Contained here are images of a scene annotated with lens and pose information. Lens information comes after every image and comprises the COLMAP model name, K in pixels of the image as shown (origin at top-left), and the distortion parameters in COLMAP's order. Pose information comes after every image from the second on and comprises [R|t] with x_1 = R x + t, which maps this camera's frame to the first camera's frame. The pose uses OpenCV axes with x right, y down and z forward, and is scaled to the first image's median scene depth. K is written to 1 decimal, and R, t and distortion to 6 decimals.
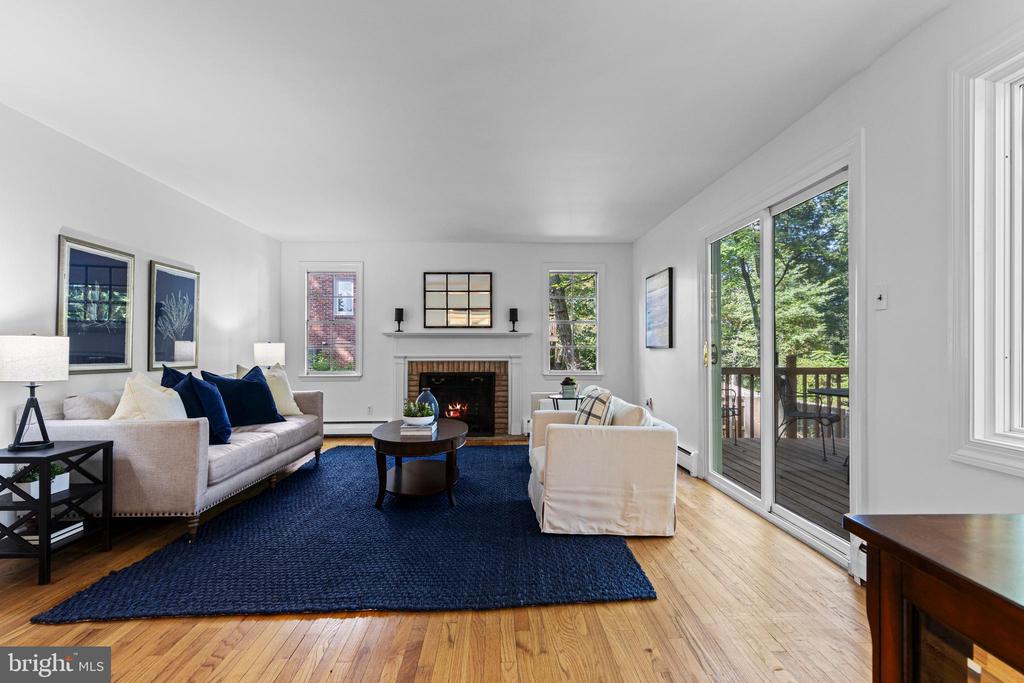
lens RADIAL K [[524.4, 0, 514.3], [0, 524.4, 343.3], [0, 0, 1]] dist [0.032207, 0.000401]
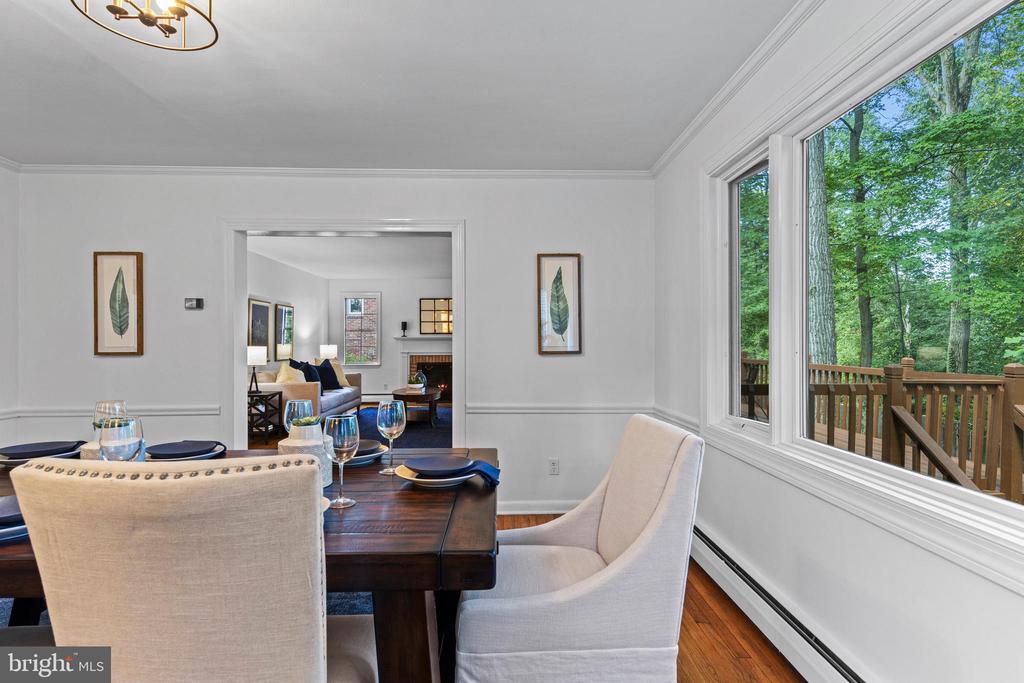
lens RADIAL K [[524.4, 0, 512.7], [0, 524.4, 346.9], [0, 0, 1]] dist [0.032207, 0.000401]
pose [[0.999975, -0.002406, -0.006697, 0.153808], [0.002554, 0.999752, 0.022135, -0.033427], [0.006642, -0.022151, 0.999733, -0.756807]]
